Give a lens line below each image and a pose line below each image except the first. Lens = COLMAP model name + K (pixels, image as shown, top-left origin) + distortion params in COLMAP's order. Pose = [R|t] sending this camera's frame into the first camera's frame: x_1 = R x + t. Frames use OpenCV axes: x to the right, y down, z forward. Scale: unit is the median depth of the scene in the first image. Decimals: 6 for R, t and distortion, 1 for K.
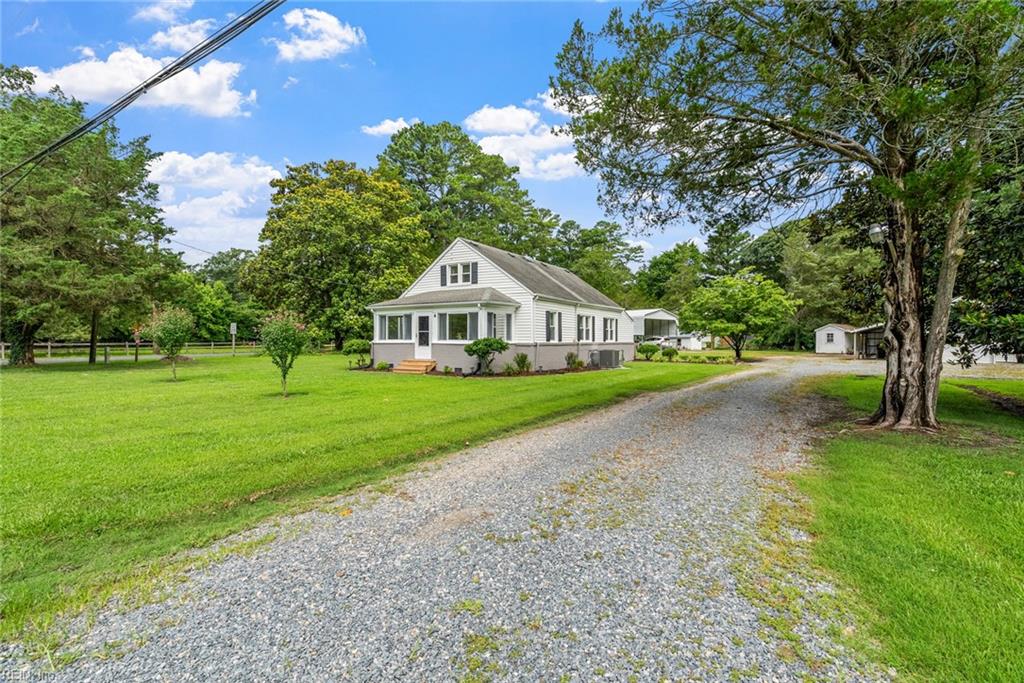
lens RADIAL K [[465.8, 0, 508.9], [0, 465.8, 343.5], [0, 0, 1]] dist [-0.001706, 0.001322]
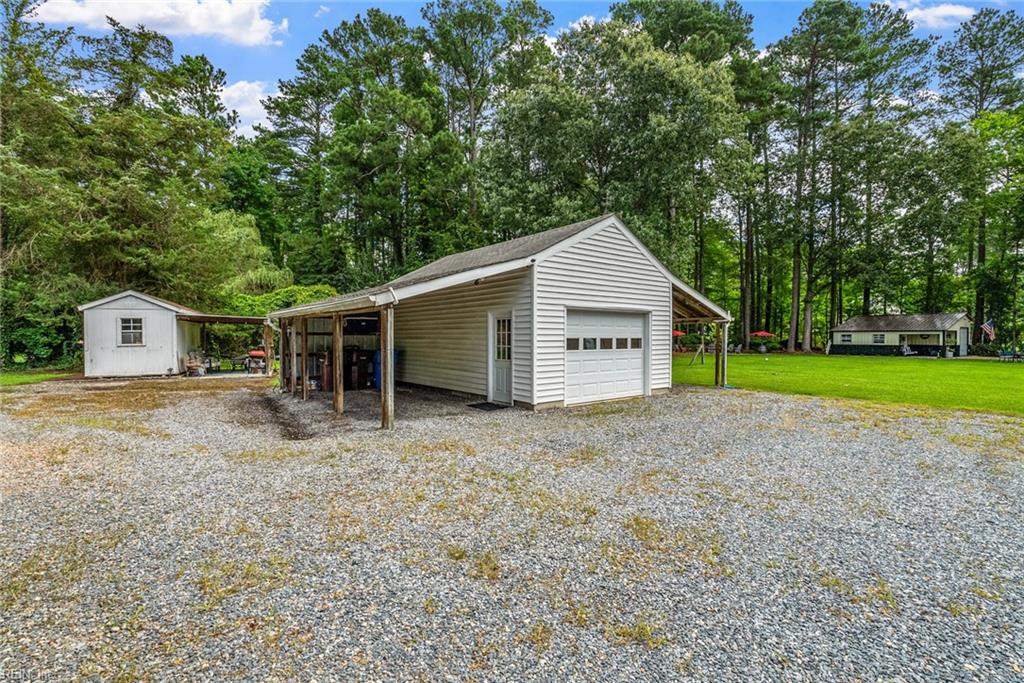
lens RADIAL K [[465.8, 0, 508.9], [0, 465.8, 343.5], [0, 0, 1]] dist [-0.001706, 0.001322]
pose [[0.151614, -0.017687, 0.988282, 0.809967], [0.008657, 0.999825, 0.016565, -0.012683], [-0.988402, 0.006044, 0.151740, 1.390299]]
